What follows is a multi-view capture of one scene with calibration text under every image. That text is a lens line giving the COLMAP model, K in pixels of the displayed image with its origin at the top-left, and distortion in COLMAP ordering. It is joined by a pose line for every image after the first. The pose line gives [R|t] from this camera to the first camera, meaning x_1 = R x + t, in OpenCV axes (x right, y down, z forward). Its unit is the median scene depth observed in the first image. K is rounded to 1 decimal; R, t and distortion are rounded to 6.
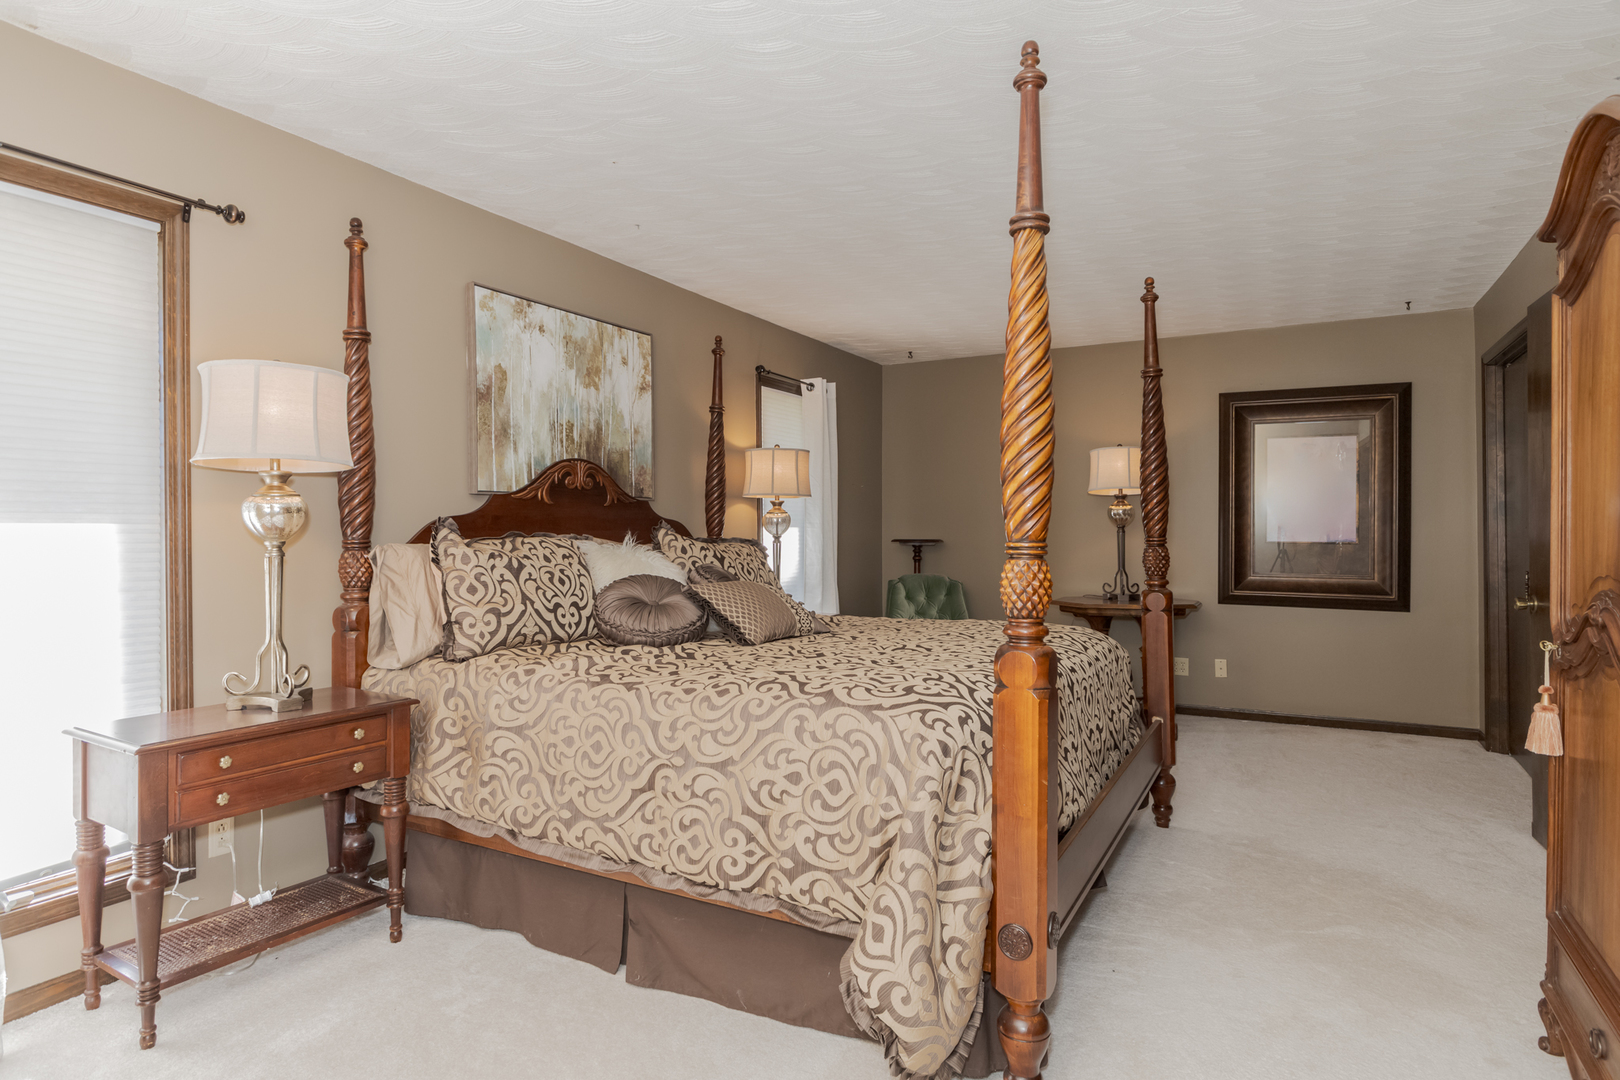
lens RADIAL K [[898.2, 0, 810.0], [0, 898.2, 540.0], [0, 0, 1]] dist [-0.116387, -0.000739]
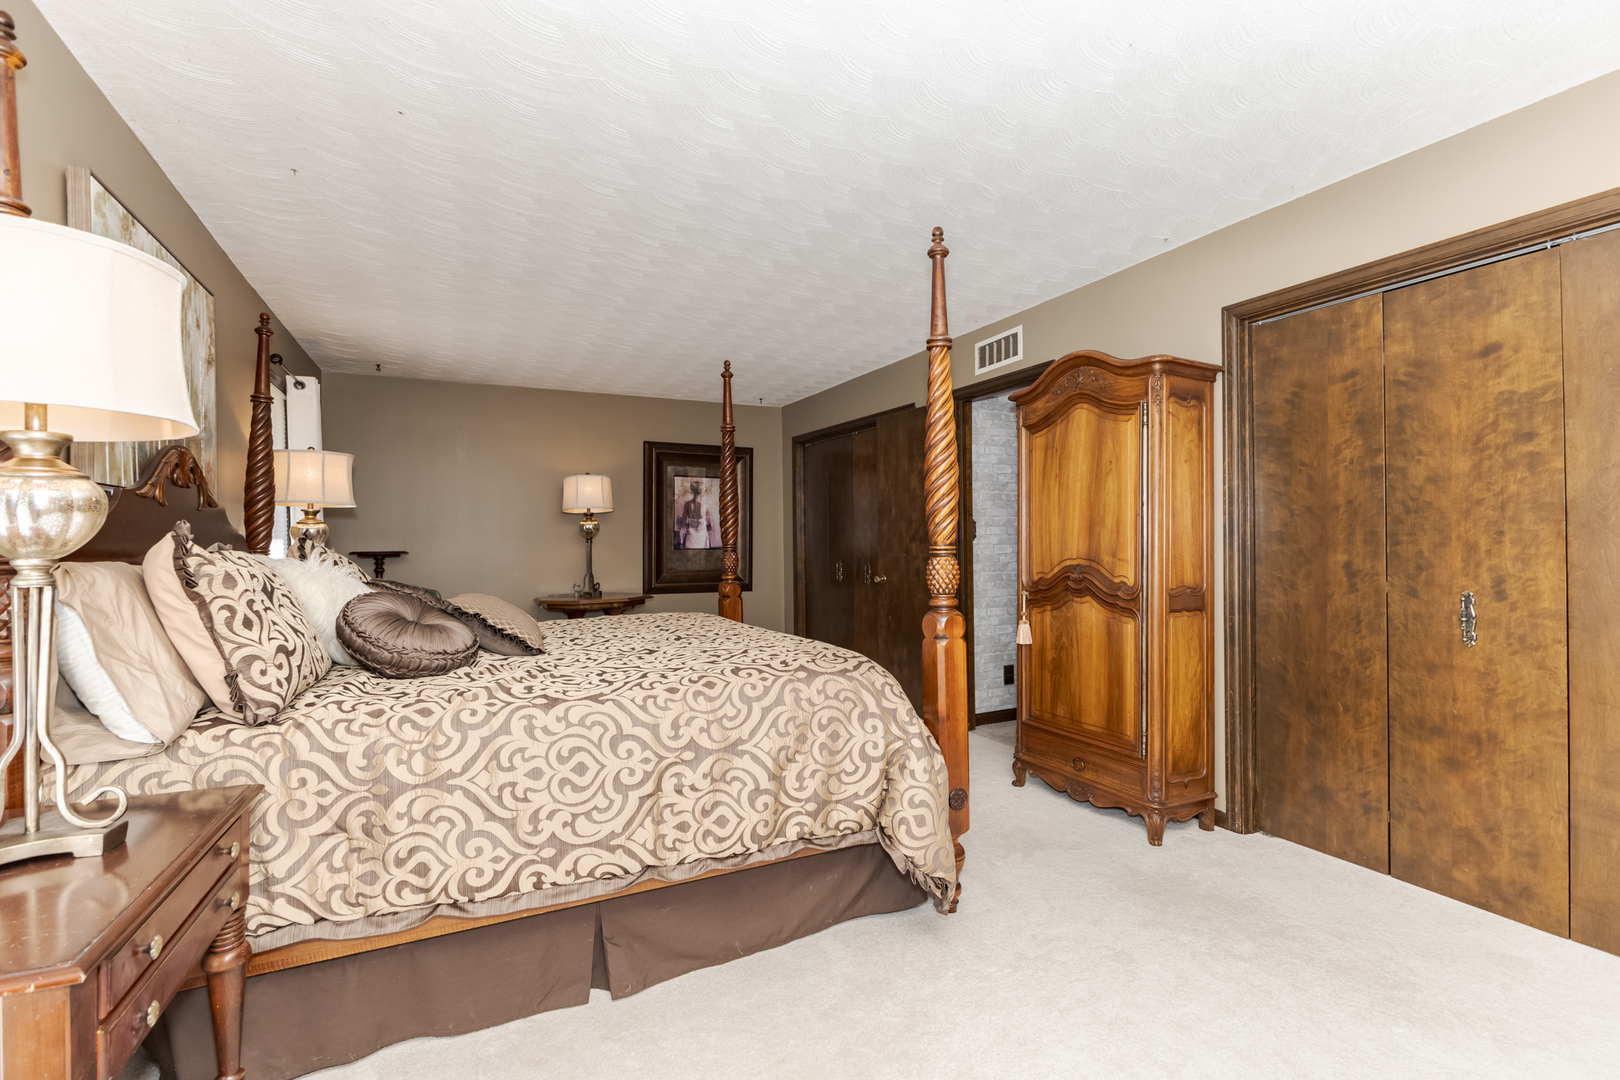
lens RADIAL K [[679.0, 0, 809.3], [0, 679.0, 551.3], [0, 0, 1]] dist [-0.060231, 0.000484]
pose [[0.577775, -0.013663, 0.816082, -0.637381], [0.009247, 0.999905, 0.010193, -0.004912], [-0.816143, 0.001657, 0.577847, 0.358163]]
